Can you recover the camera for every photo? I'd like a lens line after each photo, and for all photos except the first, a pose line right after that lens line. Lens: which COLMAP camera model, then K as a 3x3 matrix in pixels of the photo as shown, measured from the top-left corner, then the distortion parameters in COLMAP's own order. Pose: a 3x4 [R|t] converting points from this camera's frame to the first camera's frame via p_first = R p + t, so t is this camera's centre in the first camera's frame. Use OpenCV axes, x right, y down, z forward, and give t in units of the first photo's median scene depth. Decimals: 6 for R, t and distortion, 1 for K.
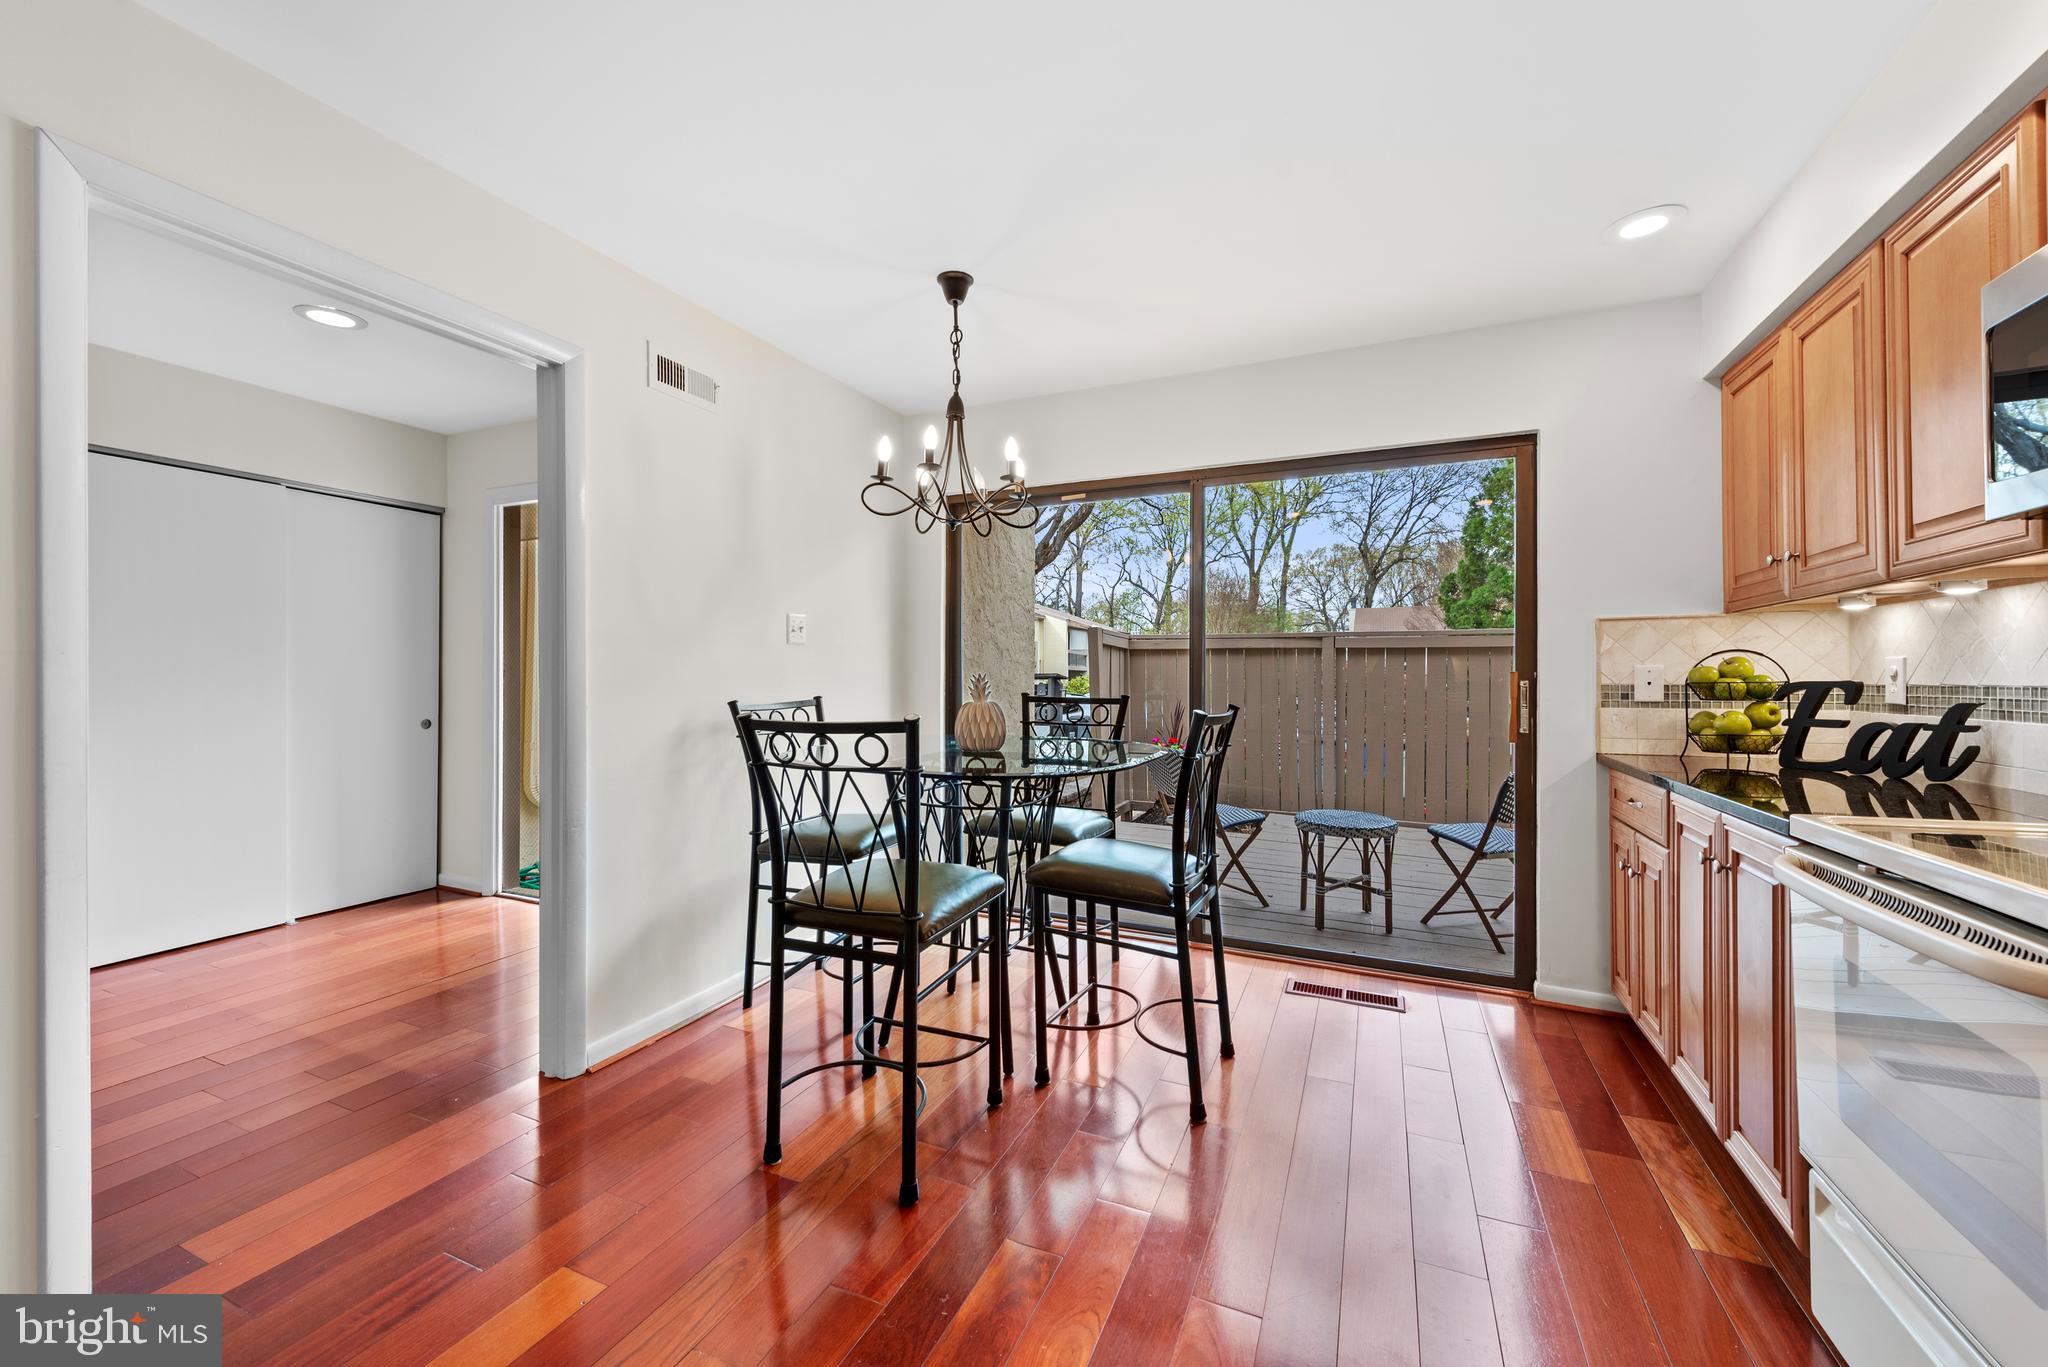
lens RADIAL K [[800.2, 0, 1018.9], [0, 800.2, 678.6], [0, 0, 1]] dist [0.012163, -0.004101]
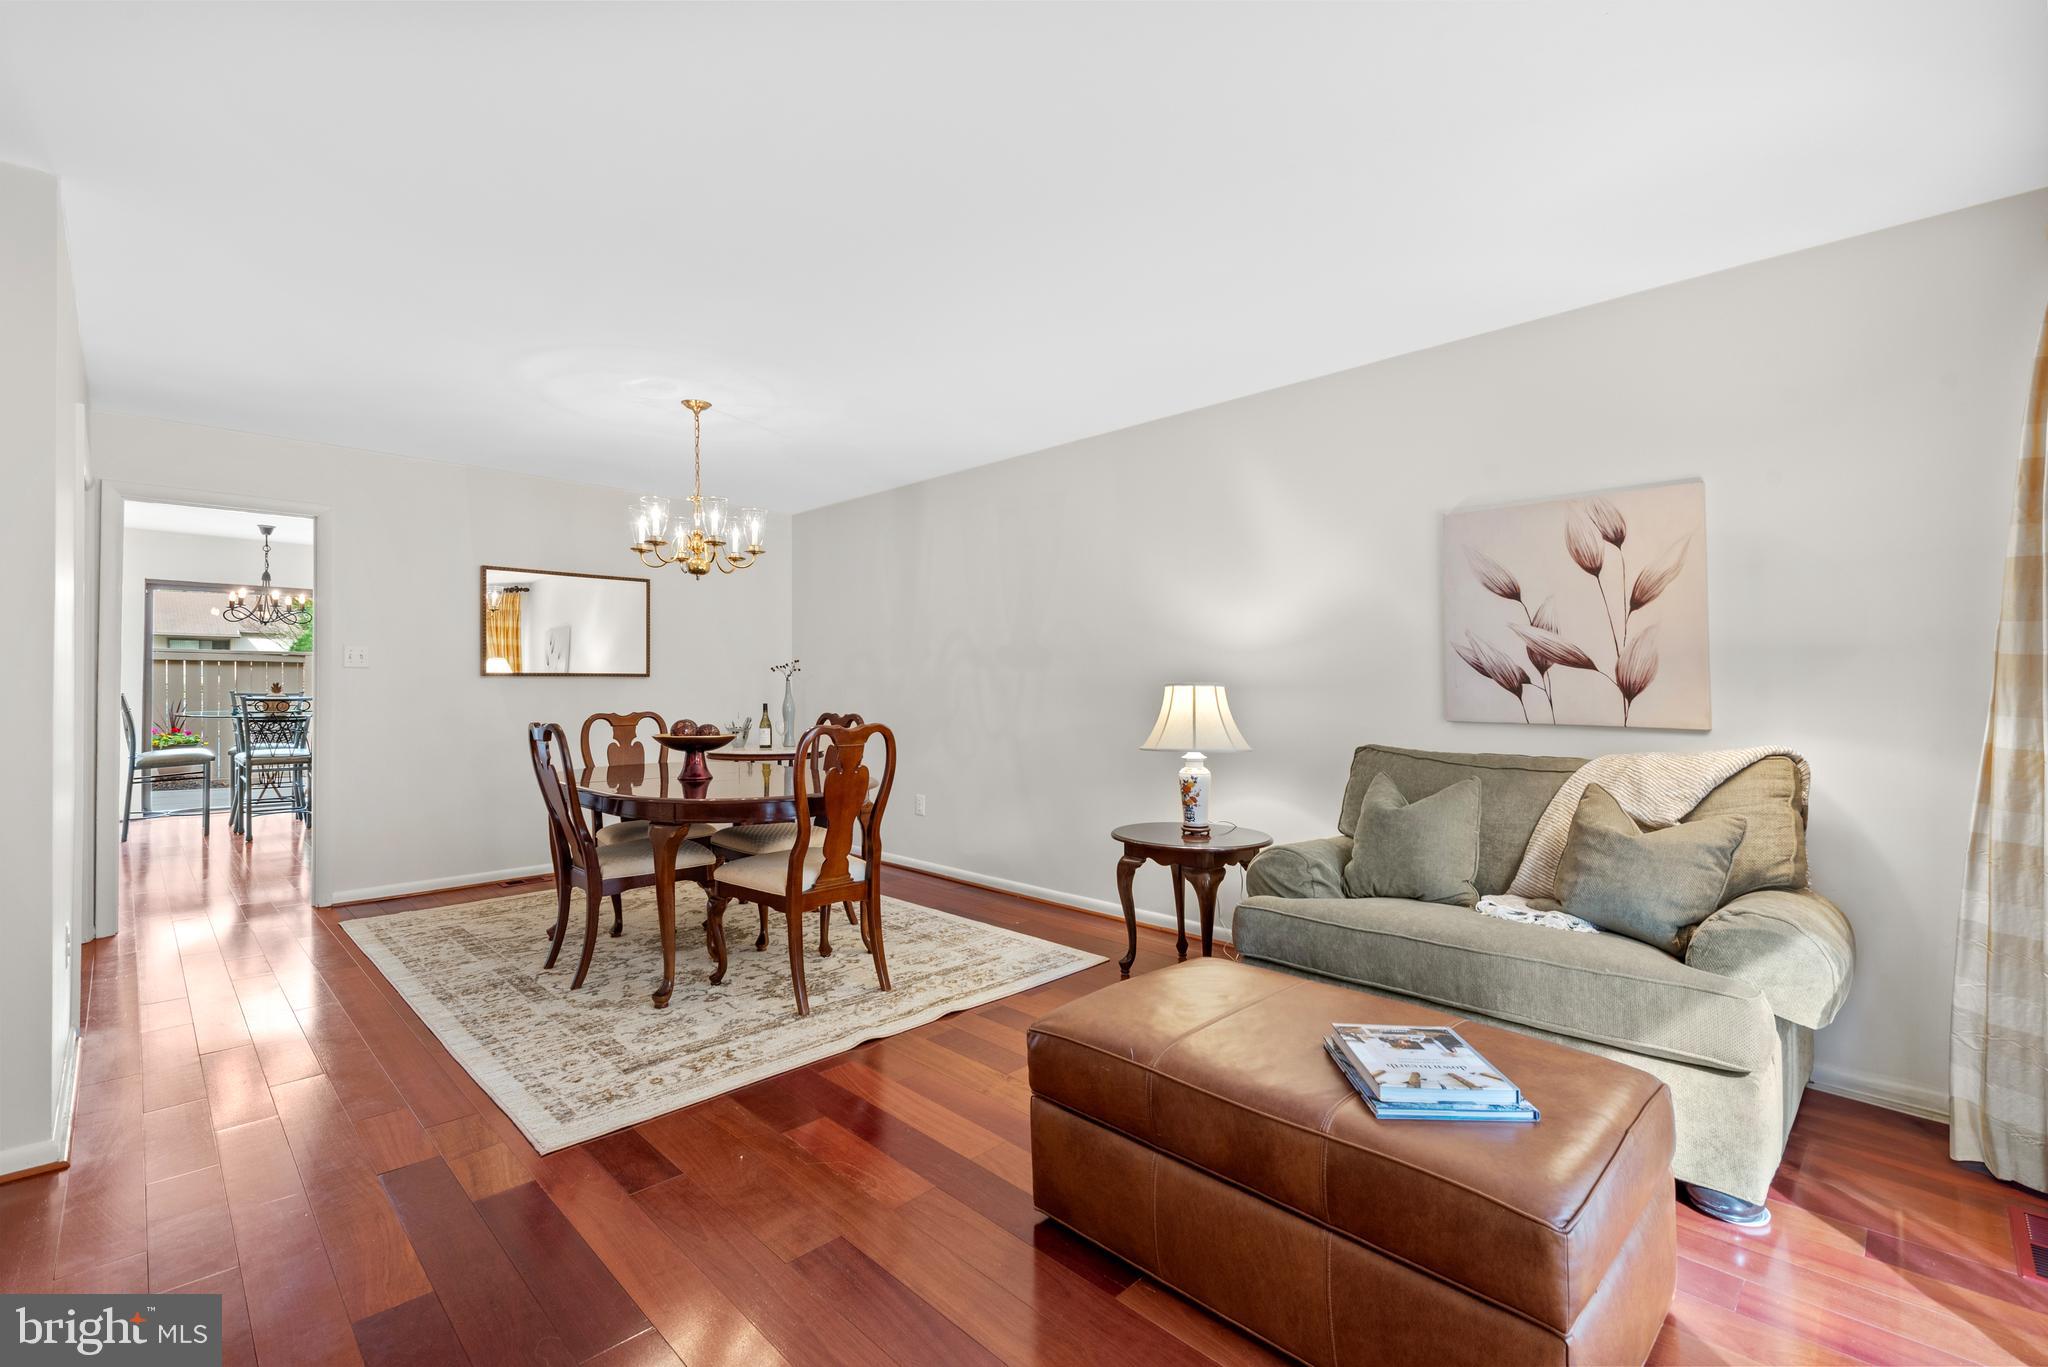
lens RADIAL K [[880.4, 0, 1031.7], [0, 880.4, 682.4], [0, 0, 1]] dist [0.014415, -0.004152]
pose [[0.349934, 0.006783, 0.936750, -1.710927], [-0.007745, 0.999961, -0.004347, -0.012211], [-0.936742, -0.005734, 0.349973, -2.050056]]
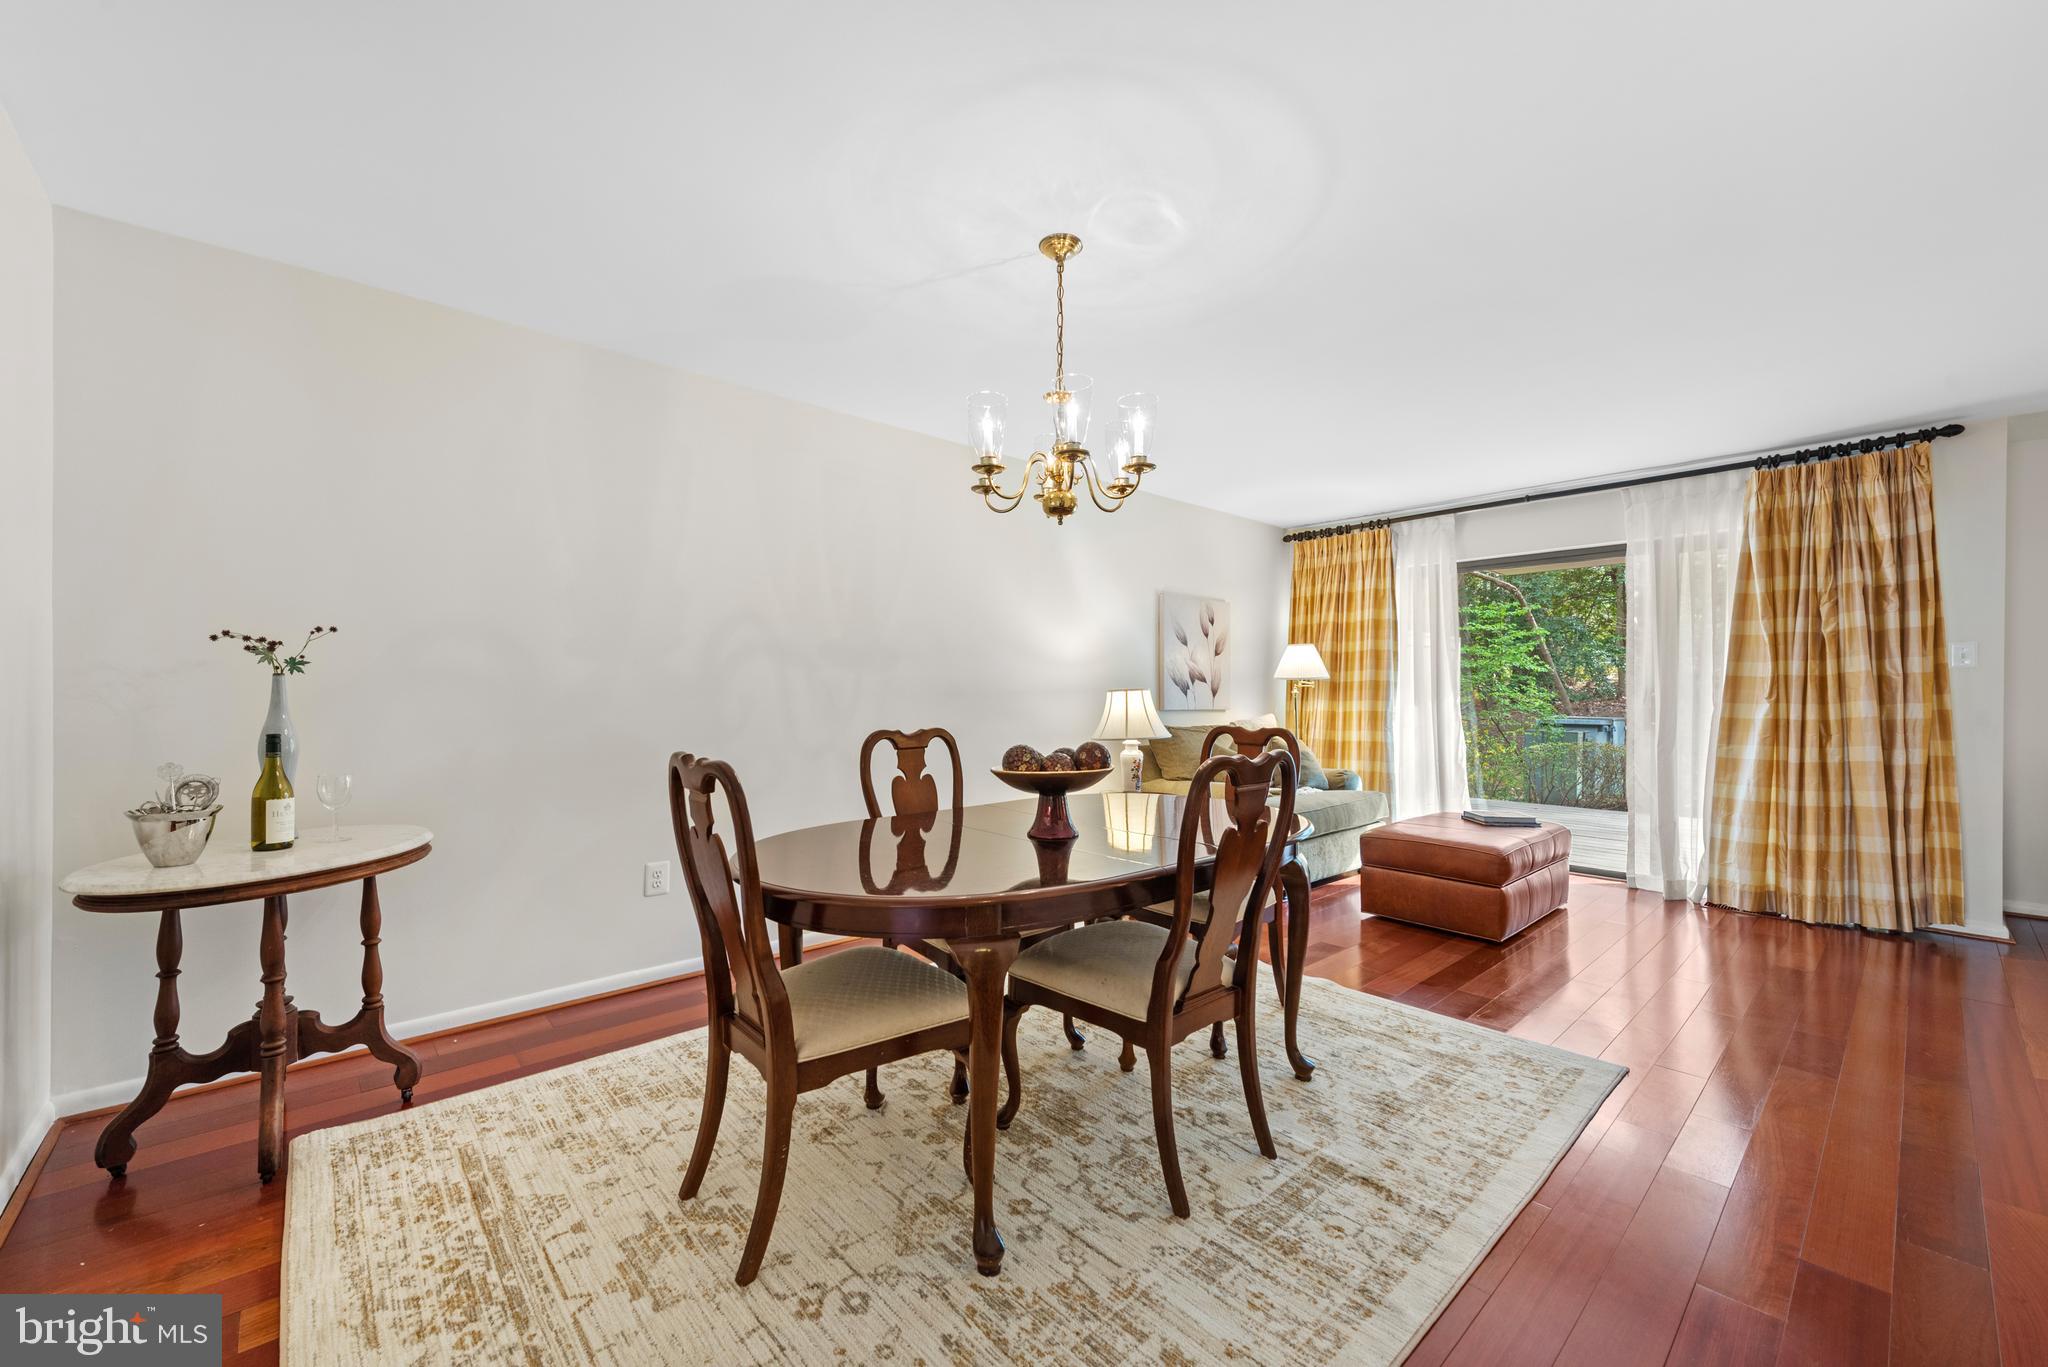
lens RADIAL K [[800.2, 0, 1026.2], [0, 800.2, 689.4], [0, 0, 1]] dist [0.012163, -0.004101]
pose [[-0.914514, 0.001259, 0.404553, -0.848281], [-0.002567, 0.999957, -0.008913, -0.001238], [-0.404546, -0.009190, -0.914471, -0.224117]]
